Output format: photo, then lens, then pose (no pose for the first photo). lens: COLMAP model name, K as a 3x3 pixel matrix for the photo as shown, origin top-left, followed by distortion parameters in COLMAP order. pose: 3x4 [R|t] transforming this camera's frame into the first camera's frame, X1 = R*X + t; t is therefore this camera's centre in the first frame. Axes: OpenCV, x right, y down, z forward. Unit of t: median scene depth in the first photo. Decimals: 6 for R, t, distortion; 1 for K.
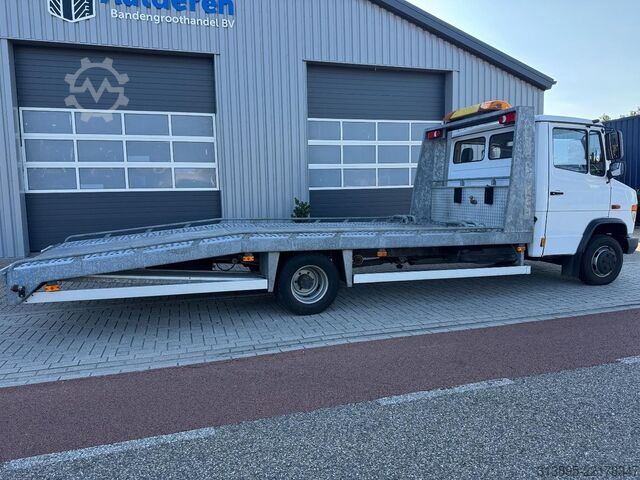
lens RADIAL K [[456.7, 0, 317.9], [0, 456.7, 241.0], [0, 0, 1]] dist [0.007113, -0.004965]
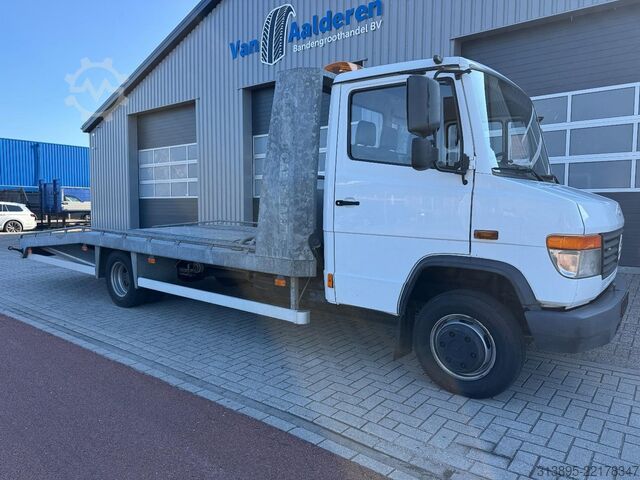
lens RADIAL K [[456.7, 0, 317.9], [0, 456.7, 241.0], [0, 0, 1]] dist [0.007113, -0.004965]
pose [[0.566560, 0.084566, -0.819669, 0.933425], [-0.095110, 0.994783, 0.036891, -0.069209], [0.818513, 0.057058, 0.571648, 0.598328]]
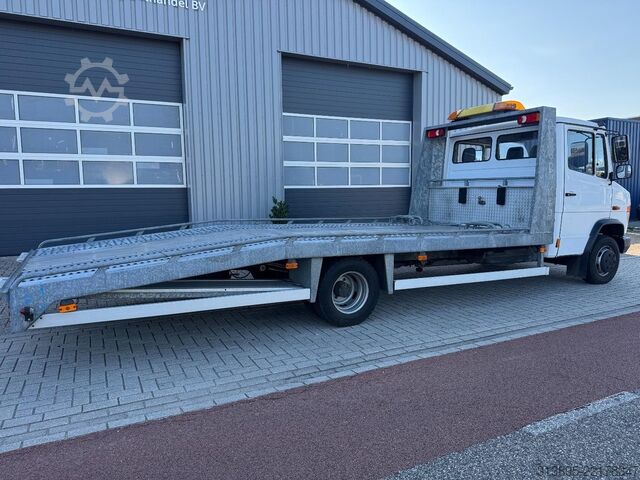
lens RADIAL K [[457.2, 0, 320.0], [0, 457.2, 240.0], [0, 0, 1]] dist [0.001833, -0.002188]
pose [[0.985819, -0.007560, 0.167640, -0.183035], [0.007590, 0.999971, 0.000462, -0.008217], [-0.167638, 0.000817, 0.985848, 0.091592]]
